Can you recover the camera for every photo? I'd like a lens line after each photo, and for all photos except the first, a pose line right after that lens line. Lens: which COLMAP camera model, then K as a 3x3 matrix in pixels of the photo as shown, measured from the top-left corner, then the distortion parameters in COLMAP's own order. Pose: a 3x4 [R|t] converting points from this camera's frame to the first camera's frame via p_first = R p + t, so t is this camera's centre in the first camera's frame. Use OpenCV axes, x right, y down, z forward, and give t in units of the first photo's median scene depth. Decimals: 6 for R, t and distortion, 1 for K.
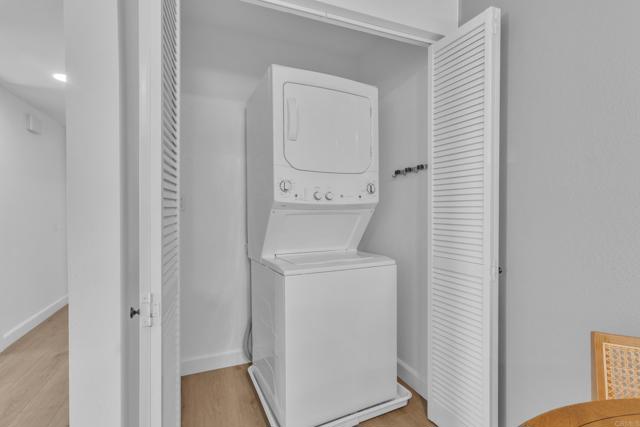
lens RADIAL K [[296.3, 0, 317.0], [0, 296.3, 215.1], [0, 0, 1]] dist [0.000324, 0.000533]
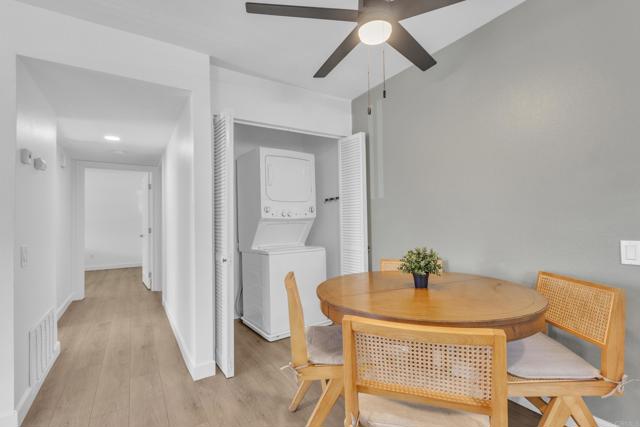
lens RADIAL K [[296.3, 0, 317.0], [0, 296.3, 215.1], [0, 0, 1]] dist [0.000324, 0.000533]
pose [[0.983127, -0.013604, 0.182416, -0.127472], [0.020721, 0.999094, -0.037167, 0.014162], [-0.181745, 0.040319, 0.982519, -0.855912]]
